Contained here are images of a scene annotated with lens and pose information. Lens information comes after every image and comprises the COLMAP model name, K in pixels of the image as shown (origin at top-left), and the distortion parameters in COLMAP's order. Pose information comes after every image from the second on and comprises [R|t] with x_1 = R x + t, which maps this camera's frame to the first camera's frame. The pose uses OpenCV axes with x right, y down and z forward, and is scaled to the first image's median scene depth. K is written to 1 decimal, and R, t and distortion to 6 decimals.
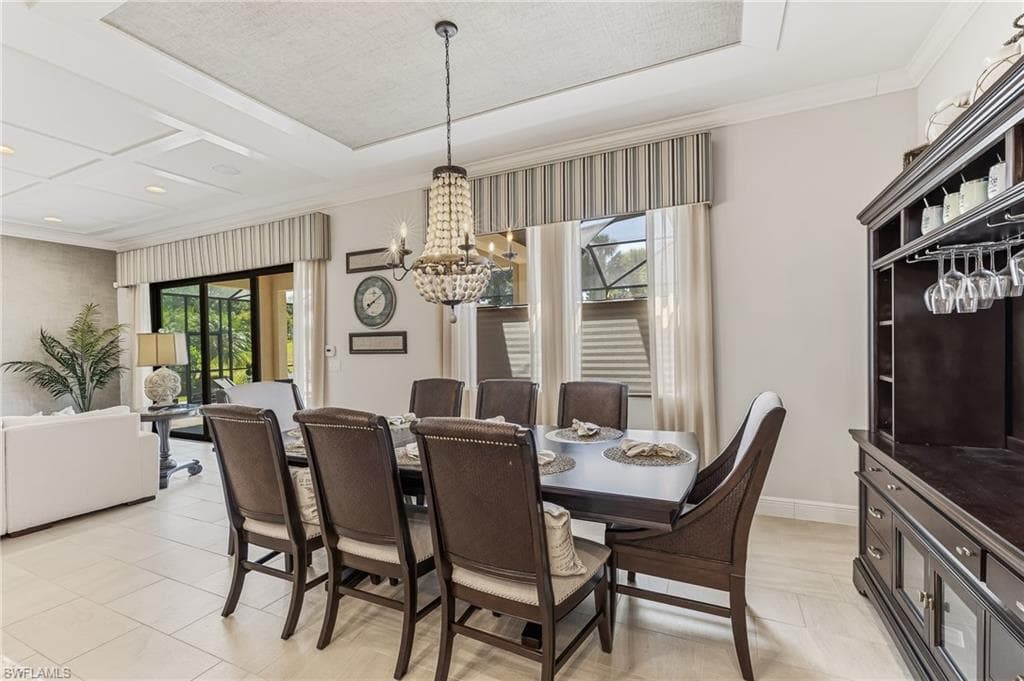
lens RADIAL K [[439.2, 0, 519.3], [0, 439.2, 351.0], [0, 0, 1]] dist [-0.003402, 0.000196]
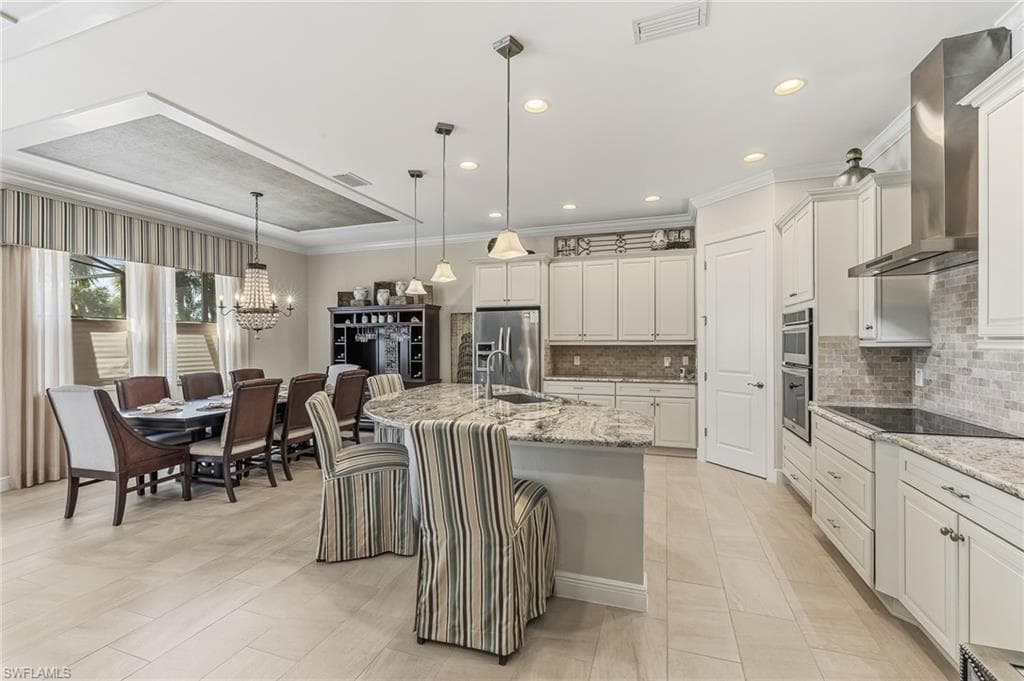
lens RADIAL K [[439.2, 0, 513.7], [0, 439.2, 342.6], [0, 0, 1]] dist [-0.003402, 0.000196]
pose [[-0.088529, 0.016752, 0.995933, -1.146810], [0.017632, 0.999728, -0.015248, 0.000591], [-0.995917, 0.016210, -0.088801, 0.002645]]
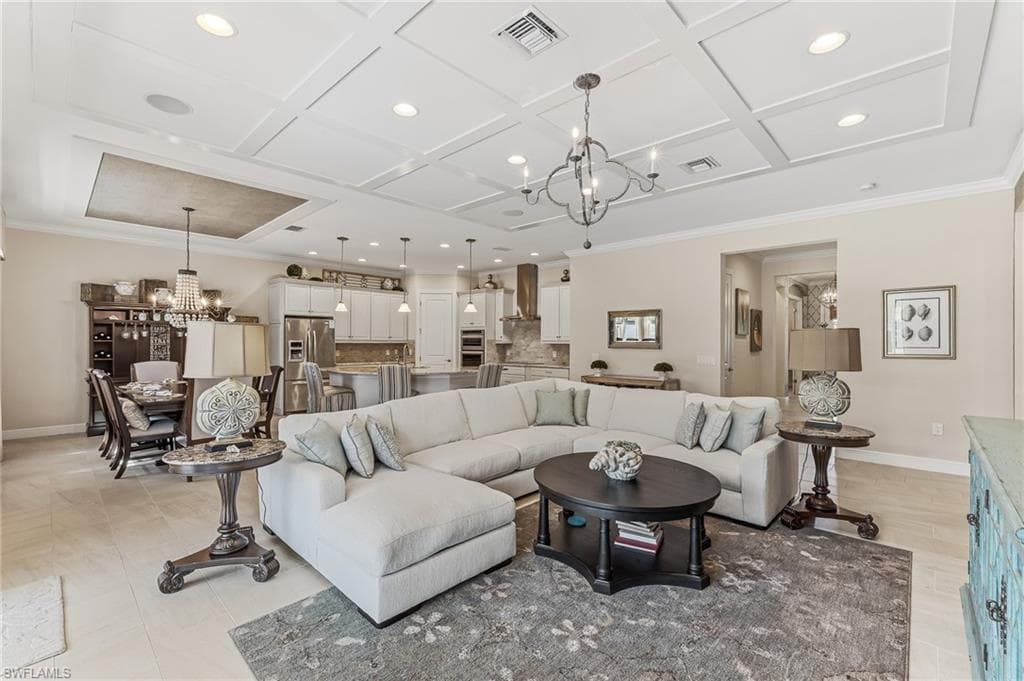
lens RADIAL K [[439.2, 0, 519.2], [0, 439.2, 342.8], [0, 0, 1]] dist [-0.003402, 0.000196]
pose [[-0.945556, 0.013808, 0.325167, -1.283412], [0.017288, 0.999820, 0.007814, -0.010707], [-0.325000, 0.013010, -0.945624, 1.303566]]
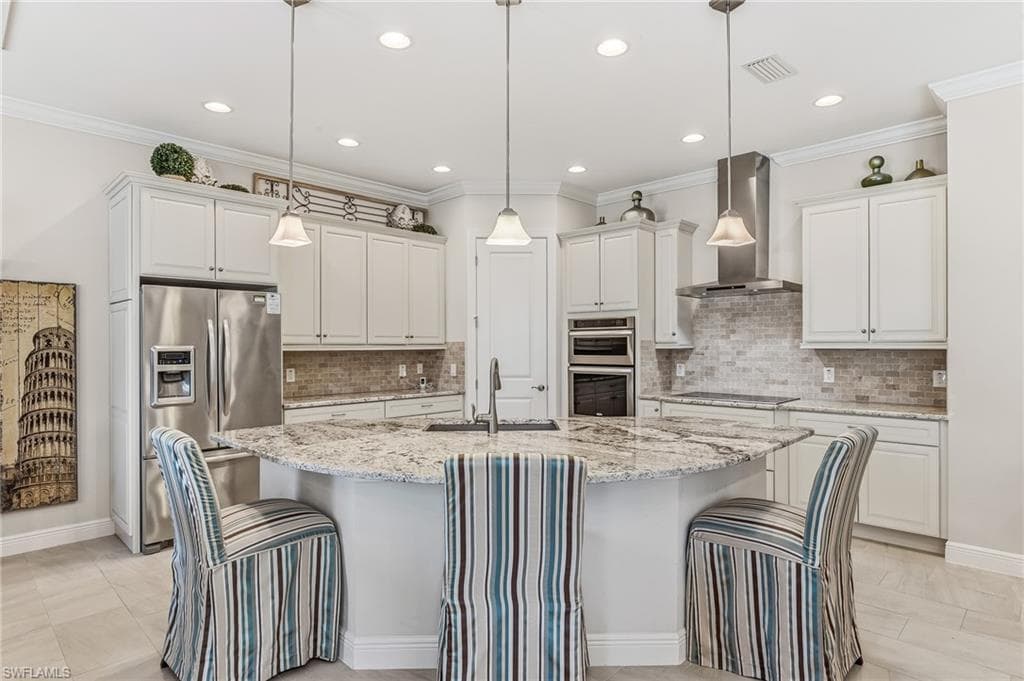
lens RADIAL K [[556.9, 0, 519.5], [0, 556.9, 345.0], [0, 0, 1]] dist [-0.014338, 0.001324]
pose [[-0.938588, 0.022593, 0.344299, -0.641186], [0.025997, 0.999648, 0.005273, -0.014354], [-0.344059, 0.013900, -0.938845, 0.543180]]
